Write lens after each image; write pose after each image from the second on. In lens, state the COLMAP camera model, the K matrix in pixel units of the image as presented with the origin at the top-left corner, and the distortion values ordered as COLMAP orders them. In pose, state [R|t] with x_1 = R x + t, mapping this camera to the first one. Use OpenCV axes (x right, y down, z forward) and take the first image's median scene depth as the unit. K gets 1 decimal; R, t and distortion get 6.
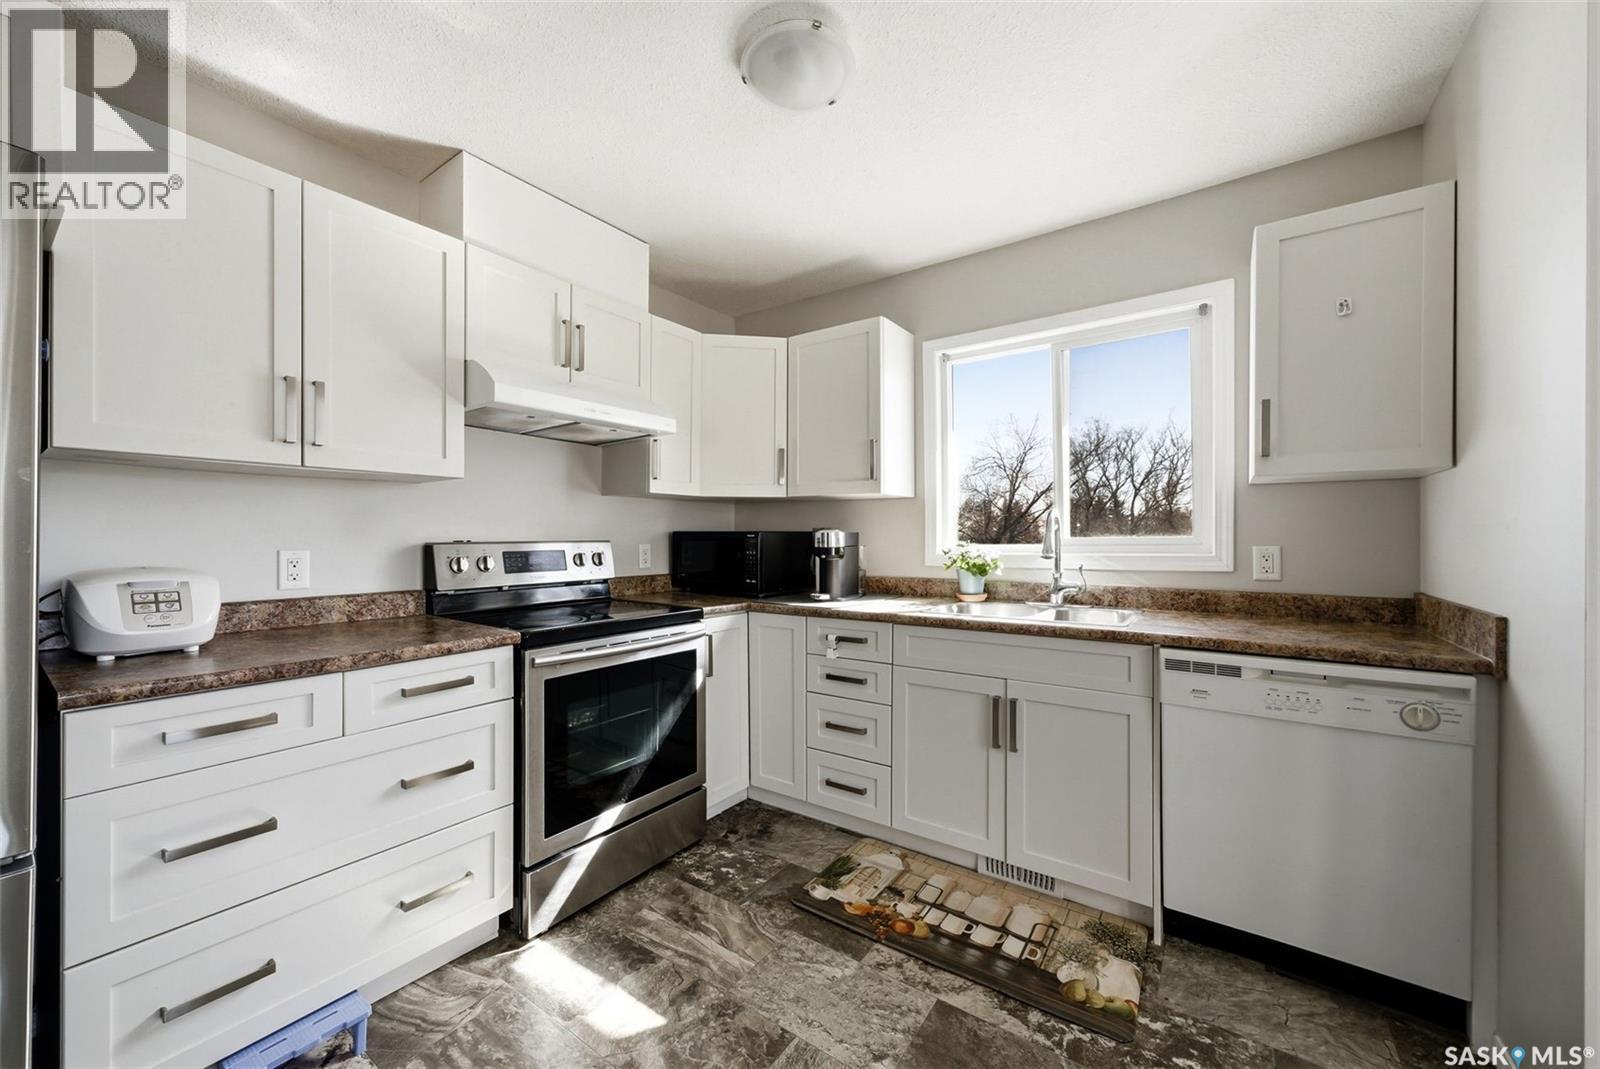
lens RADIAL K [[609.7, 0, 782.7], [0, 609.7, 535.3], [0, 0, 1]] dist [-0.001124, 0.000276]
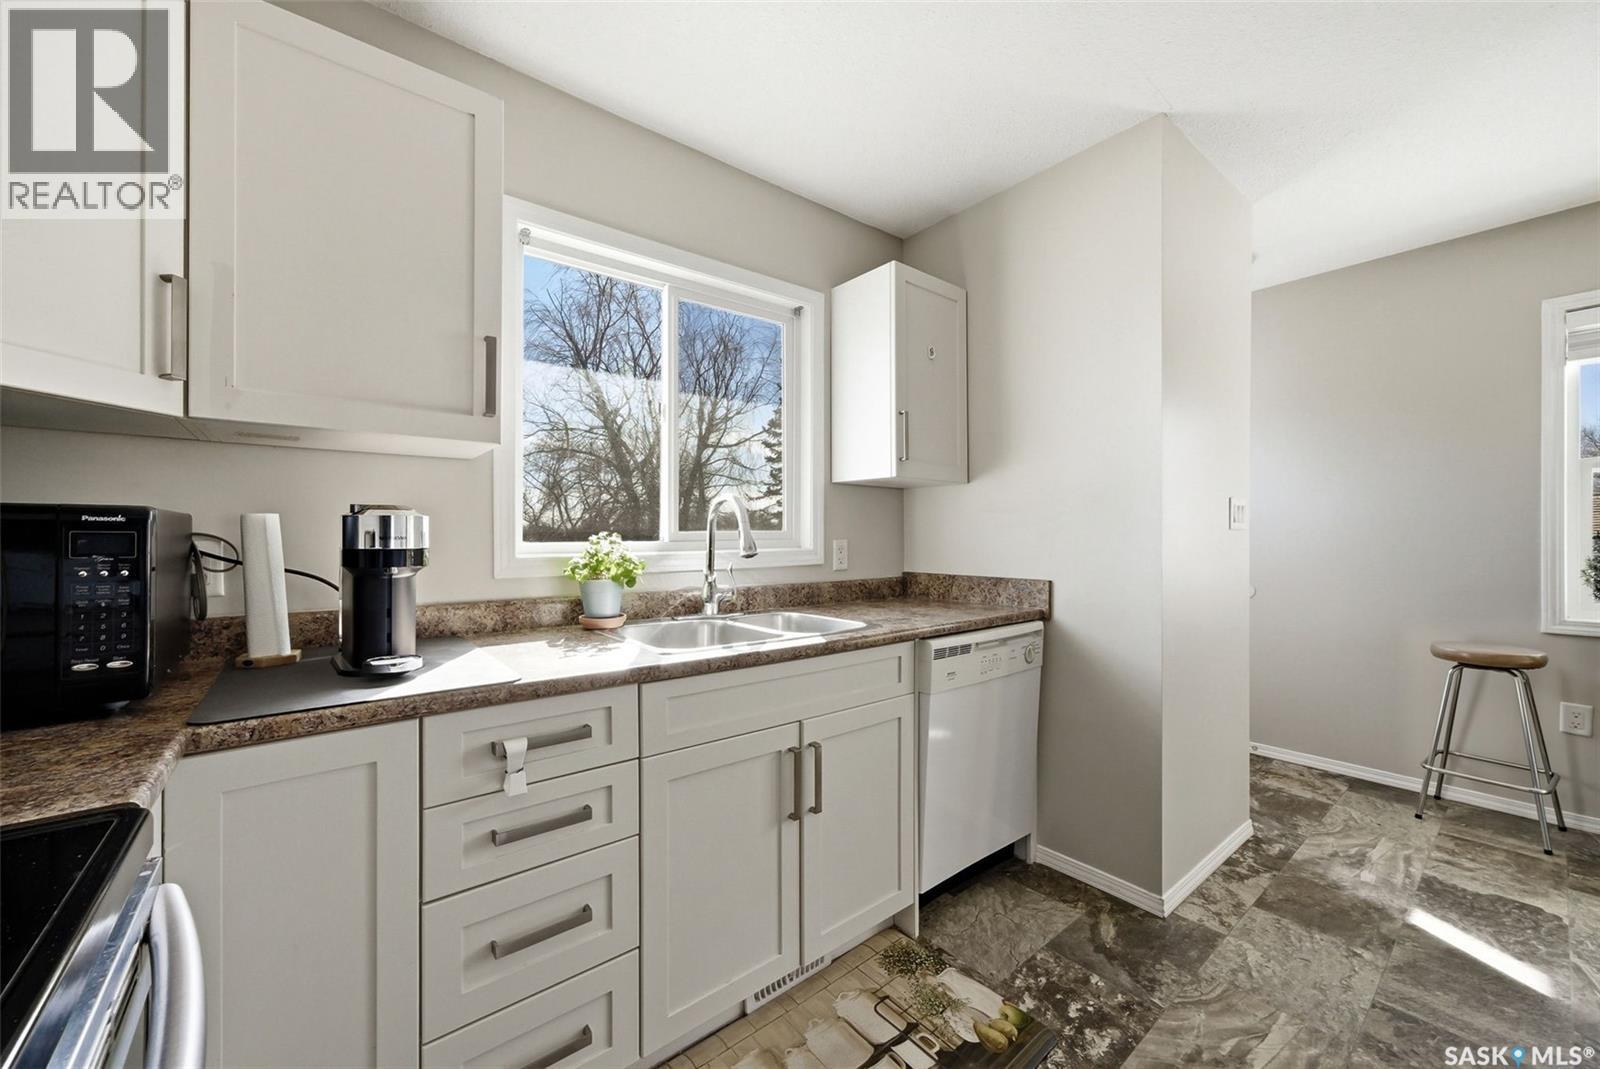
lens RADIAL K [[609.7, 0, 811.5], [0, 609.7, 520.9], [0, 0, 1]] dist [-0.001124, 0.000276]
pose [[0.250321, 0.028534, 0.967742, -0.333143], [-0.005568, 0.999592, -0.028032, 0.011390], [-0.968147, 0.001629, 0.250377, 0.724771]]
